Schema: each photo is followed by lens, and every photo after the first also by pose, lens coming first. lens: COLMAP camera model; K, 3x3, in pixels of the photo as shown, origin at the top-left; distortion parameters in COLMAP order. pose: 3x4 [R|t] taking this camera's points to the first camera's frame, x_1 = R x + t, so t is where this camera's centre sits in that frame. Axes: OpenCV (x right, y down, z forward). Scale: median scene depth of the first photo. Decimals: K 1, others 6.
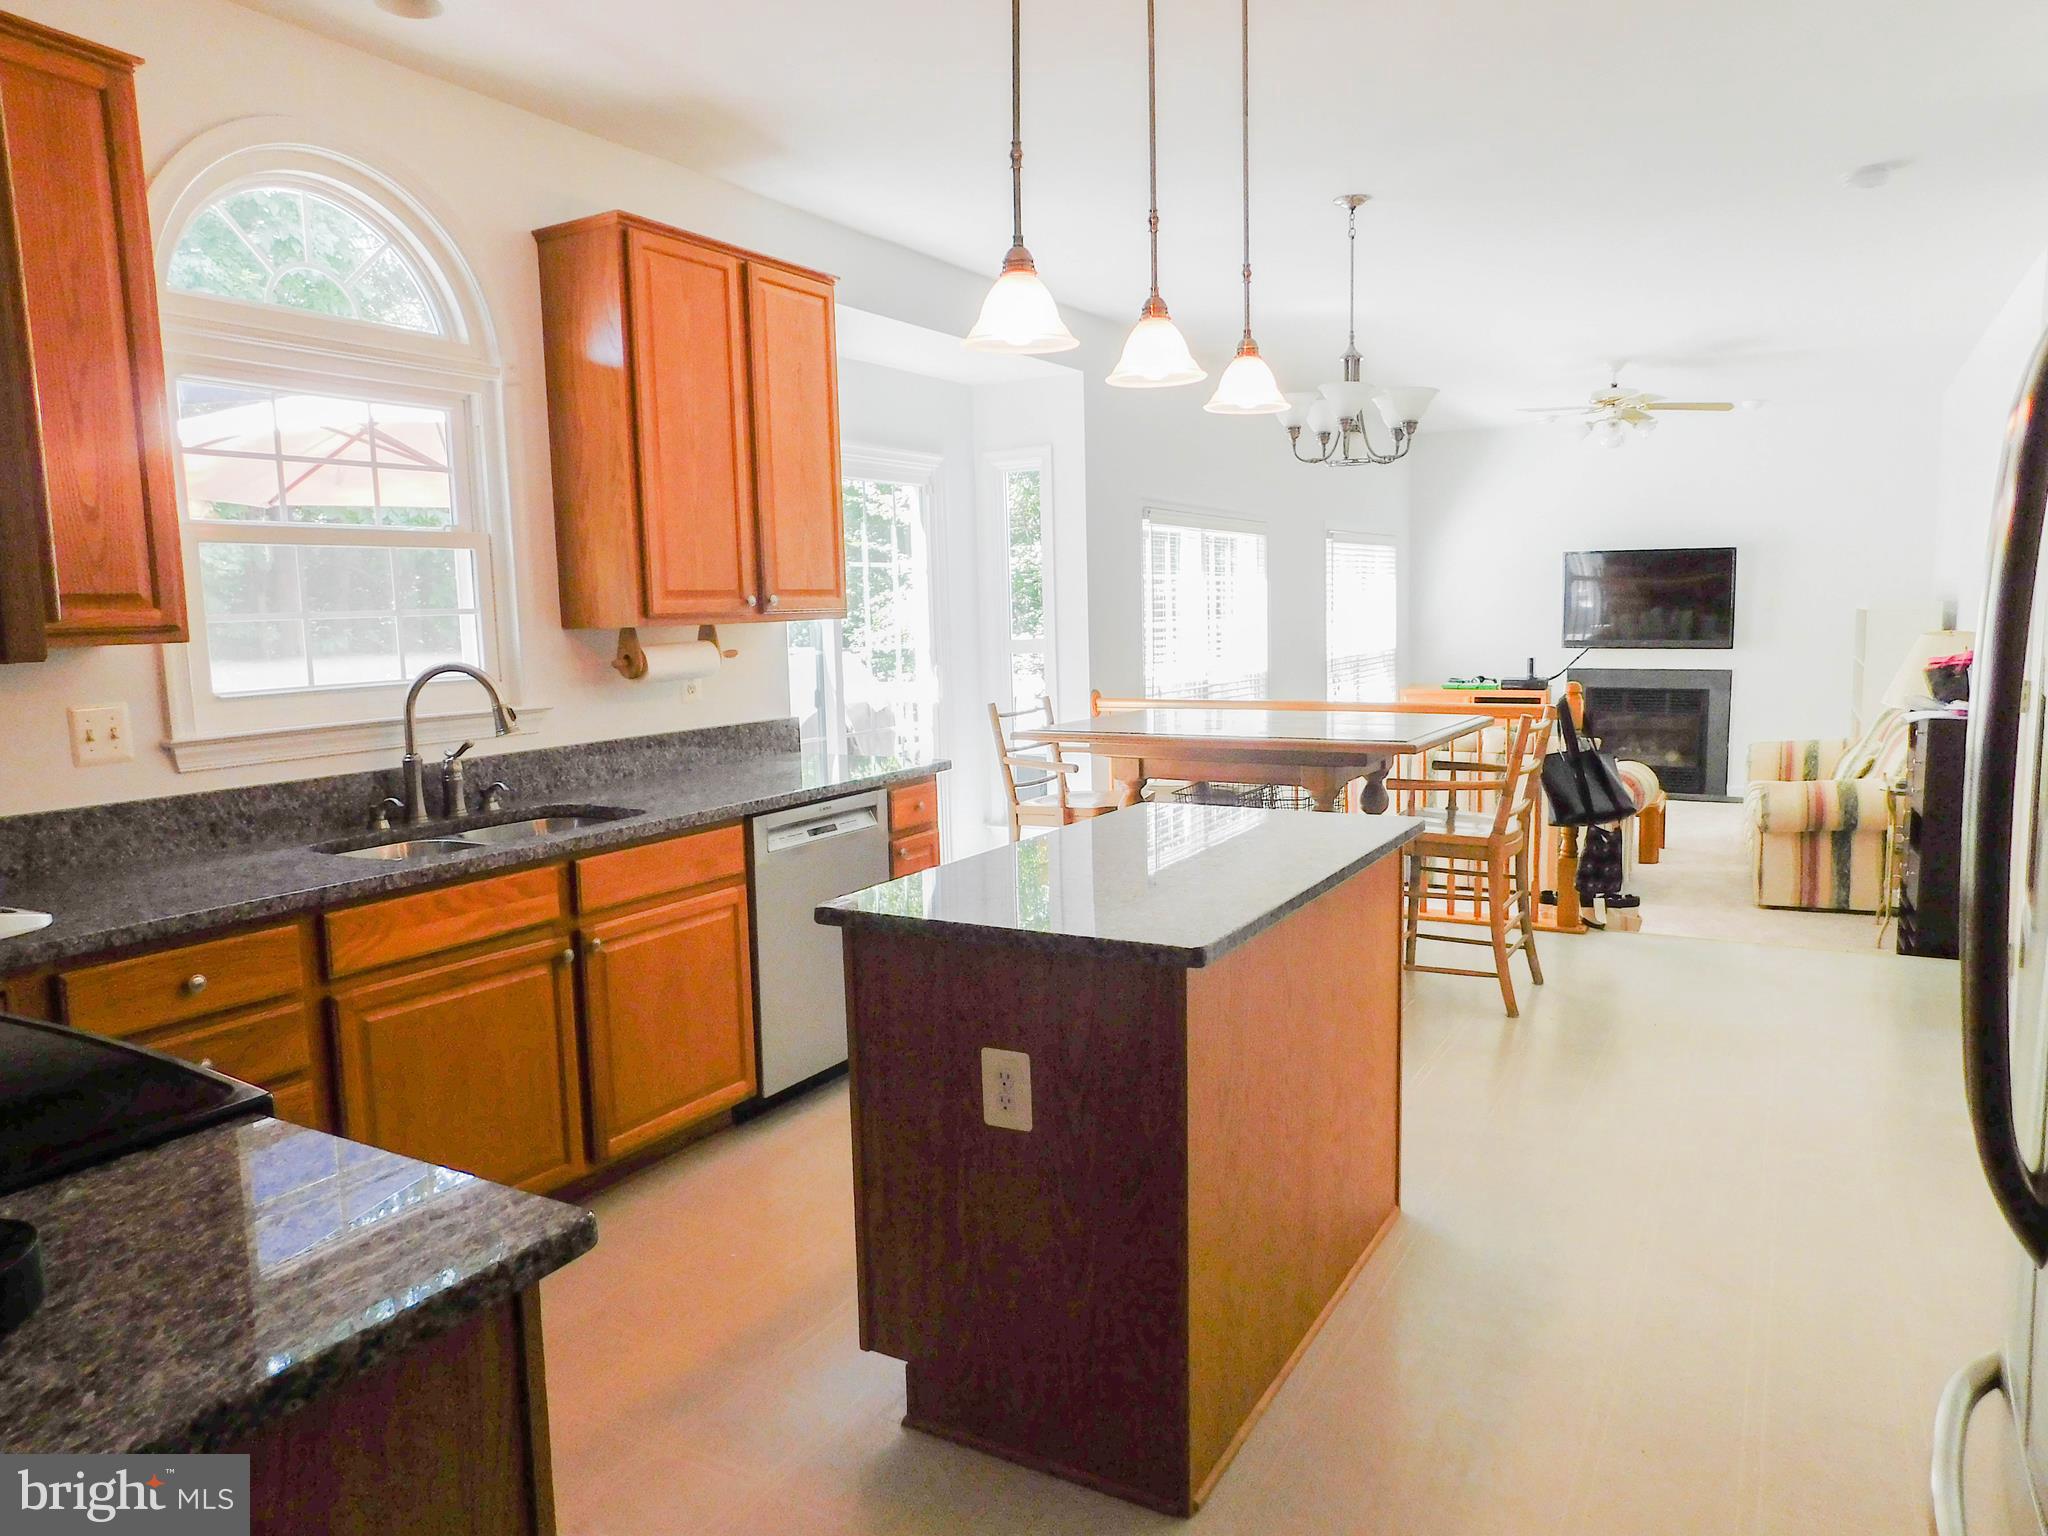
lens RADIAL K [[1387.2, 0, 1024.0], [0, 1387.2, 768.0], [0, 0, 1]] dist [-0.037550, -0.000550]
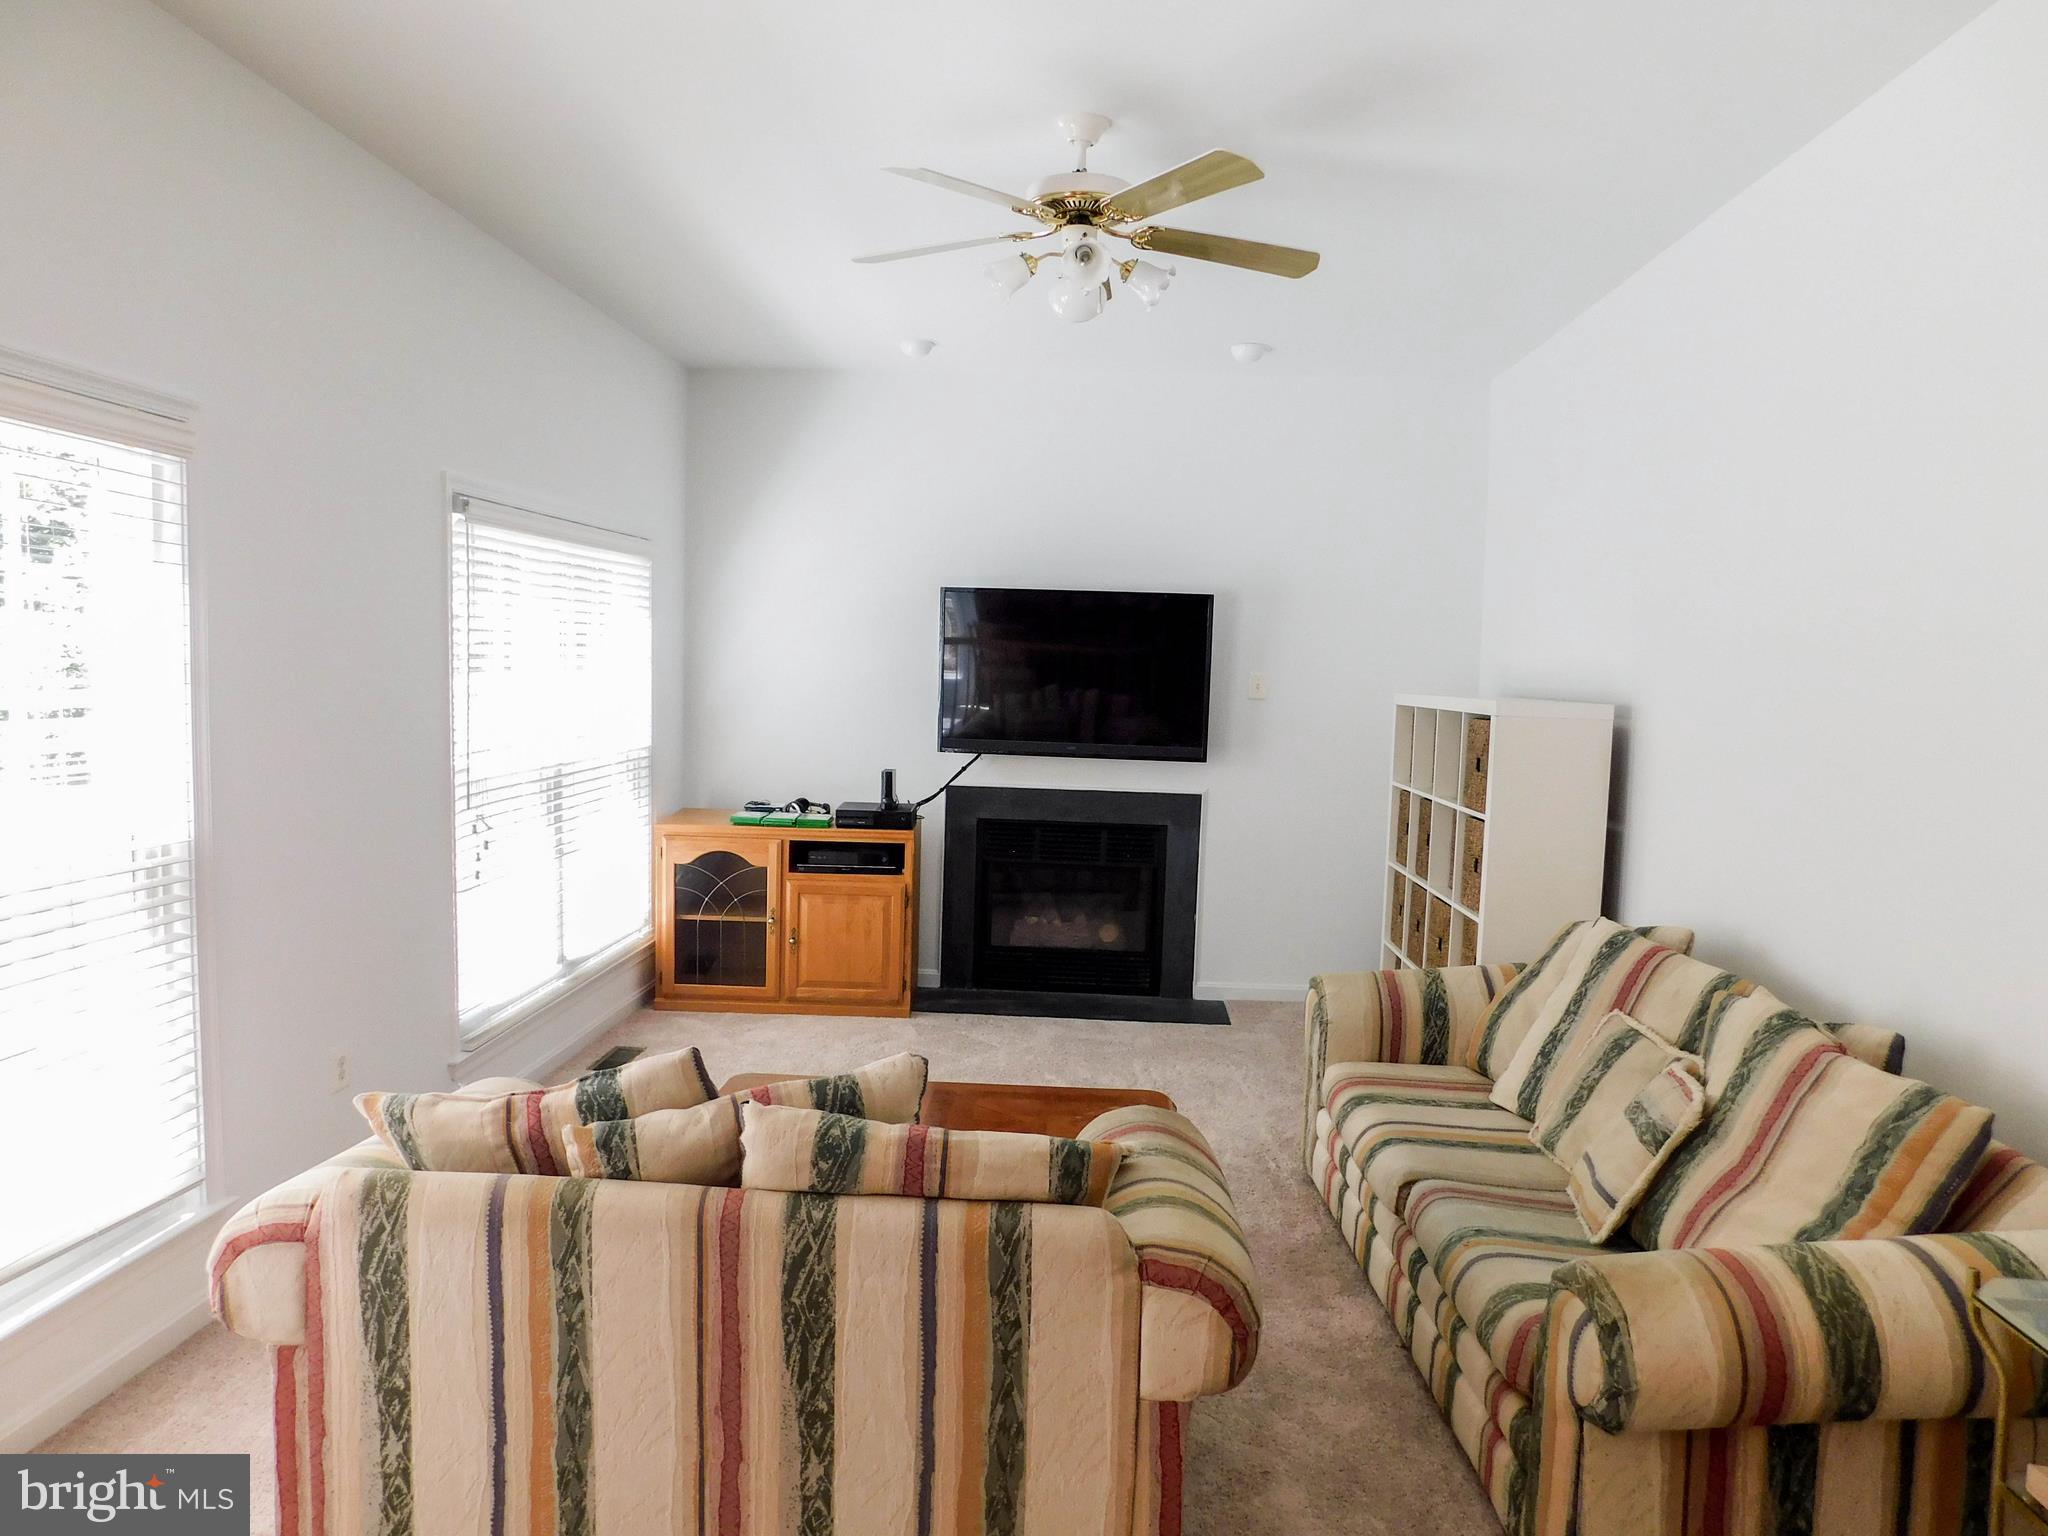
lens RADIAL K [[1387.2, 0, 1024.0], [0, 1387.2, 768.0], [0, 0, 1]] dist [-0.037550, -0.000550]
pose [[0.898199, 0.012118, 0.439421, 0.169681], [0.005287, 0.999250, -0.038362, -0.059008], [-0.439557, 0.036780, 0.897461, 0.470206]]
